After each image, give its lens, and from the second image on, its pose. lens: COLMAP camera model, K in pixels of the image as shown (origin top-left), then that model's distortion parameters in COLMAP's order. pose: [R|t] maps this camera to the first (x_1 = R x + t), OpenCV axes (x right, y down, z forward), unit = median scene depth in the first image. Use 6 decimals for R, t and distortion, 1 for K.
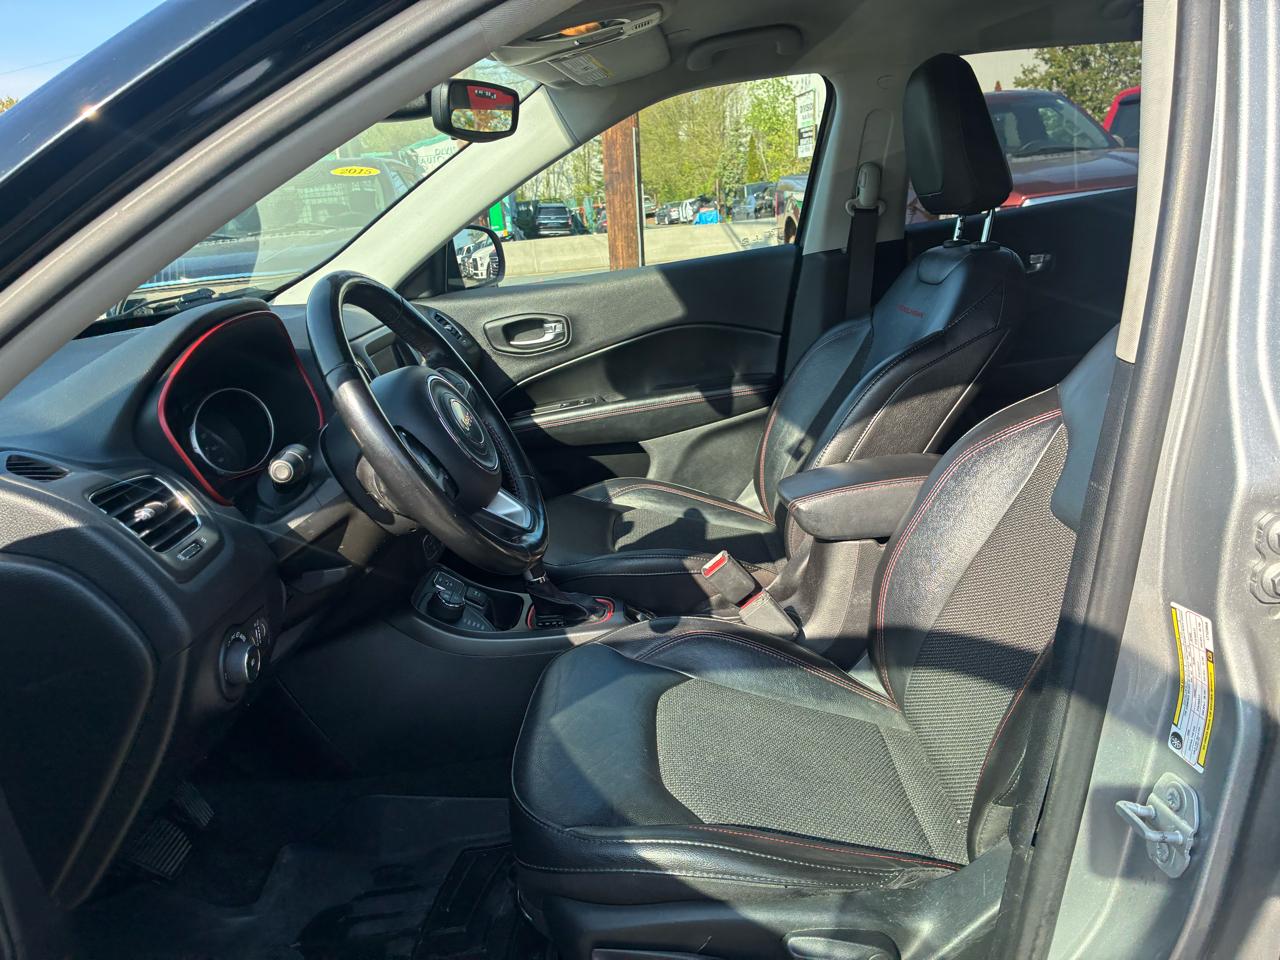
lens RADIAL K [[970.5, 0, 639.5], [0, 970.5, 474.8], [0, 0, 1]] dist [0.052514, -0.083773]
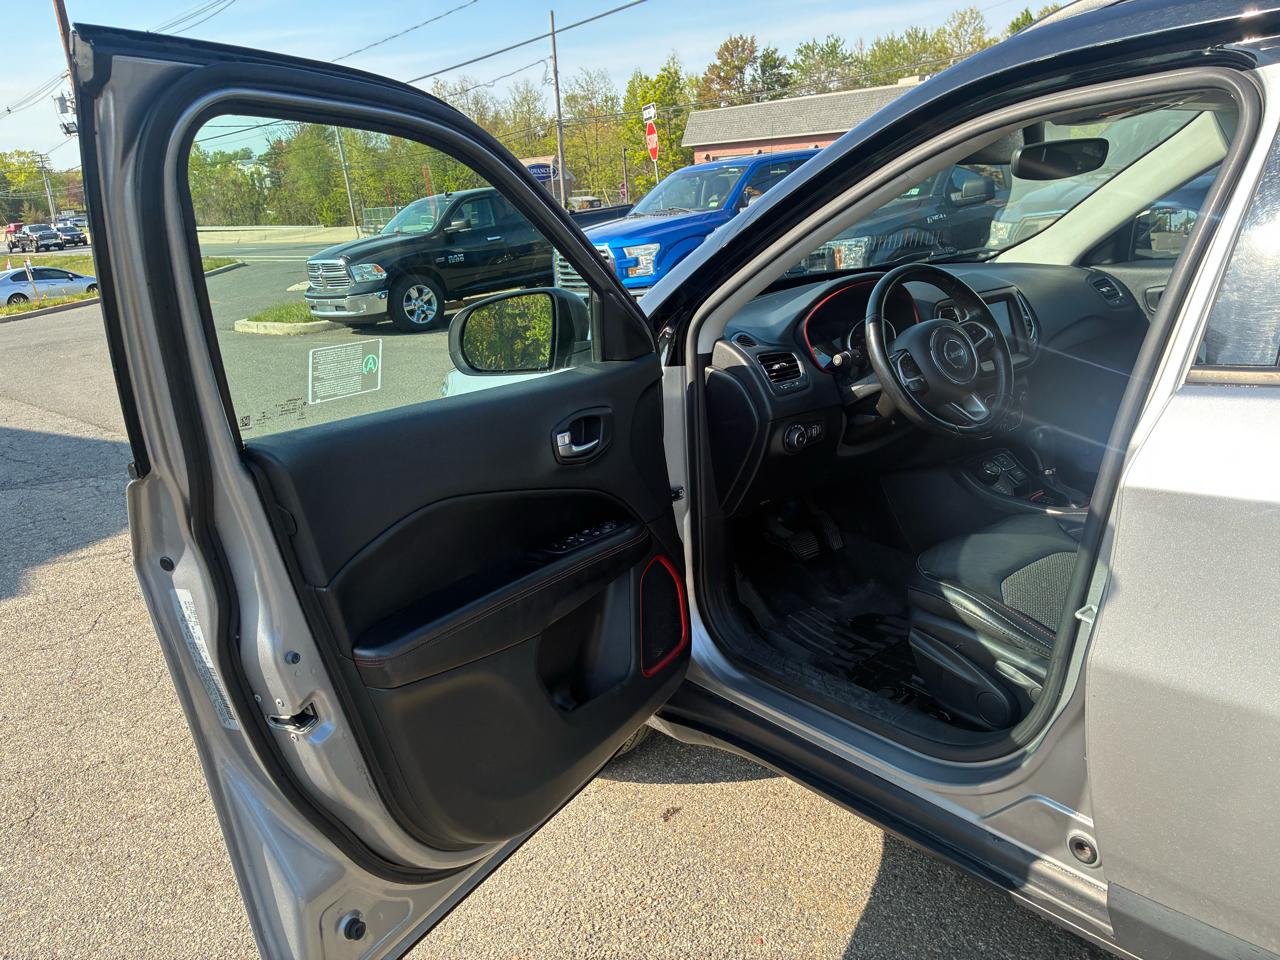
lens RADIAL K [[970.5, 0, 651.2], [0, 970.5, 482.7], [0, 0, 1]] dist [0.052514, -0.083773]
pose [[0.606373, 0.262507, -0.750601, 0.022389], [-0.185368, 0.964596, 0.187598, -0.001458], [0.773273, 0.025384, 0.633565, -0.014191]]
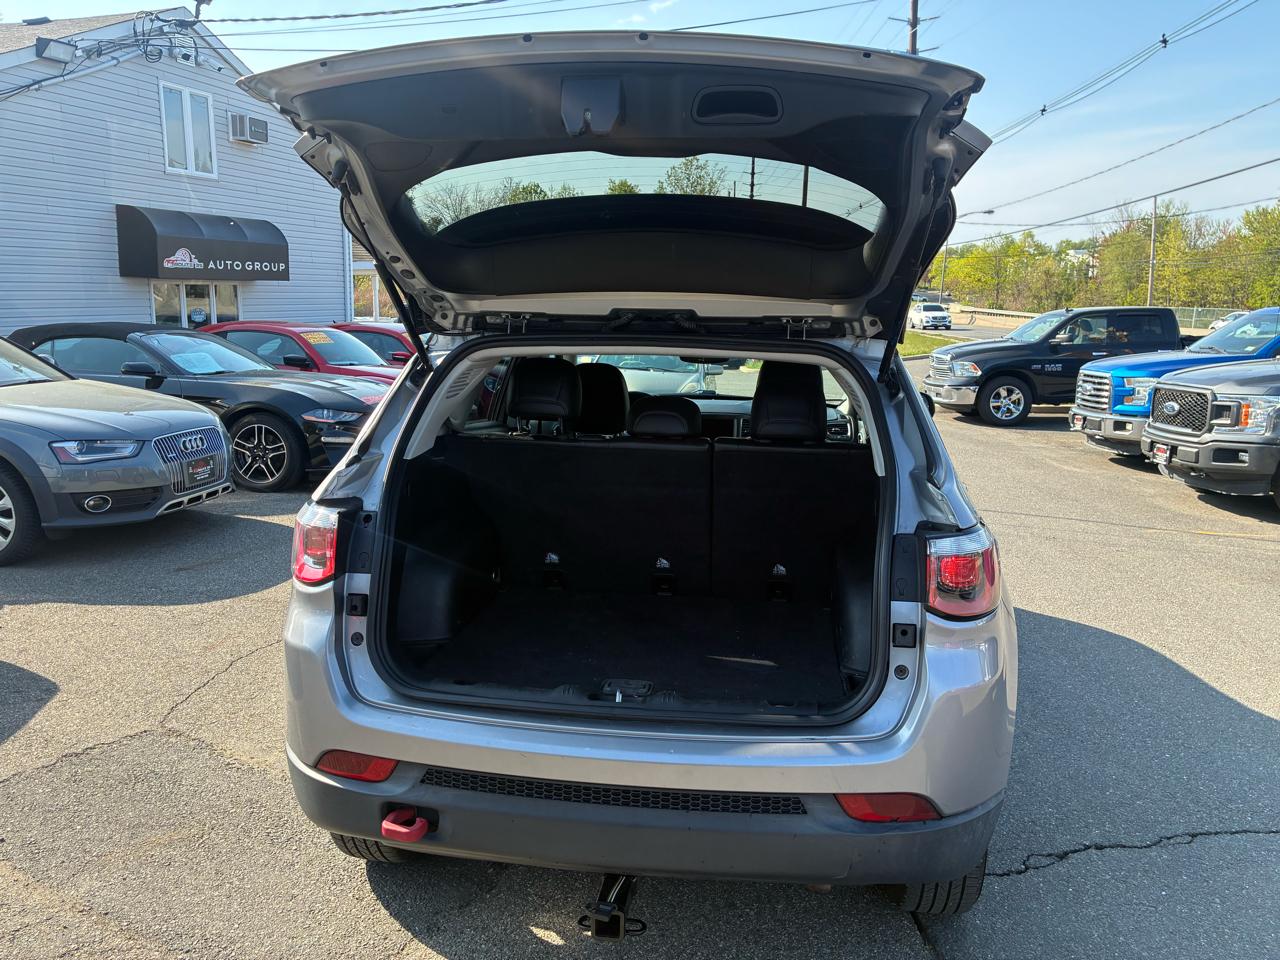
lens RADIAL K [[970.5, 0, 648.0], [0, 970.5, 475.7], [0, 0, 1]] dist [0.052514, -0.083773]
pose [[-0.146203, 0.251703, -0.956698, 0.089431], [-0.264045, 0.922075, 0.282945, -0.025650], [0.953365, 0.293979, -0.068349, 0.034917]]
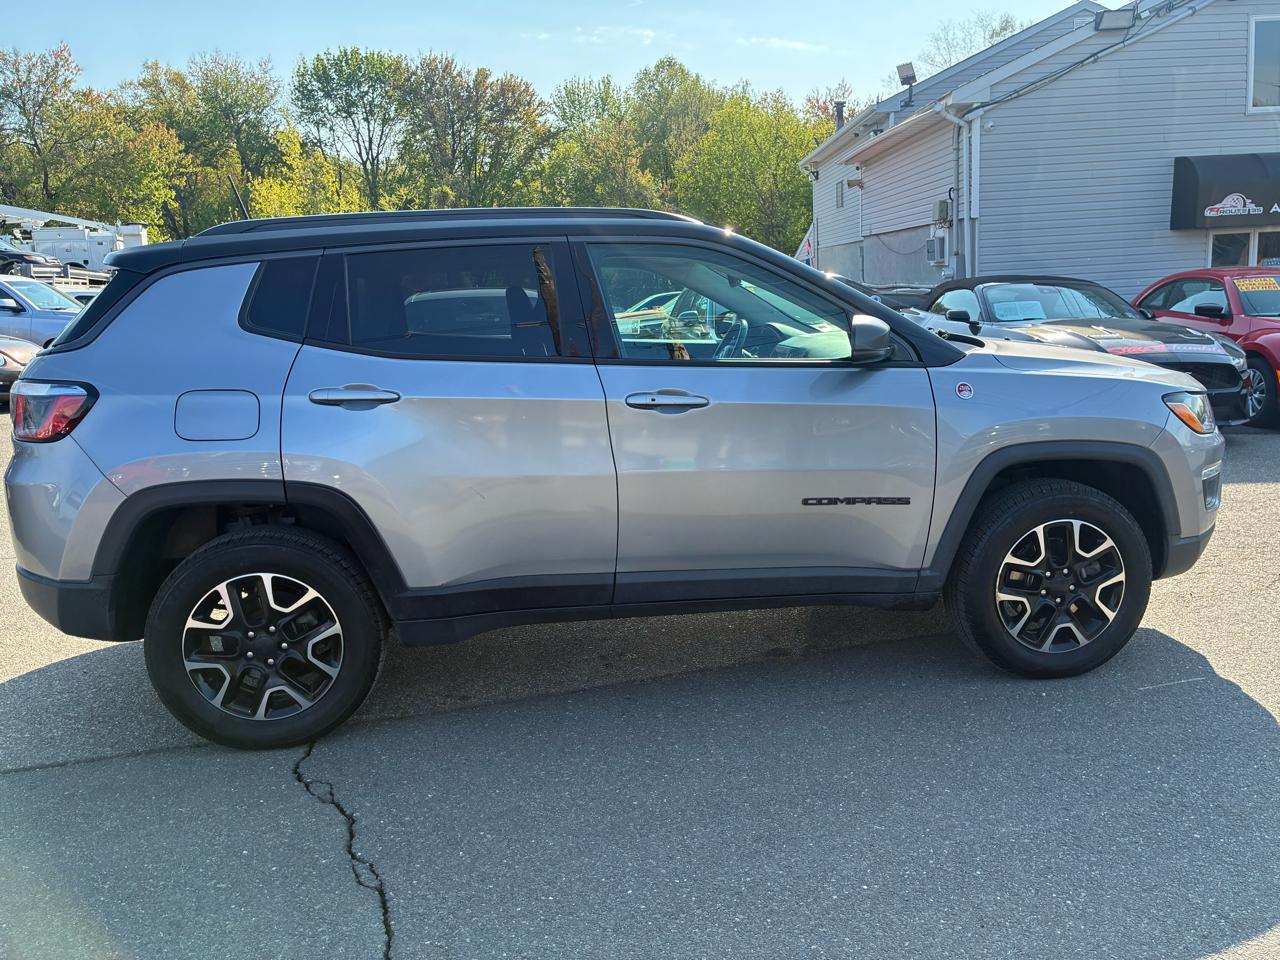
lens RADIAL K [[970.5, 0, 659.6], [0, 970.5, 474.2], [0, 0, 1]] dist [0.052514, -0.083773]
pose [[-0.984021, 0.147259, -0.100085, 0.009609], [0.088469, 0.892195, 0.442901, -0.034260], [0.154517, 0.426970, -0.890966, 0.115333]]
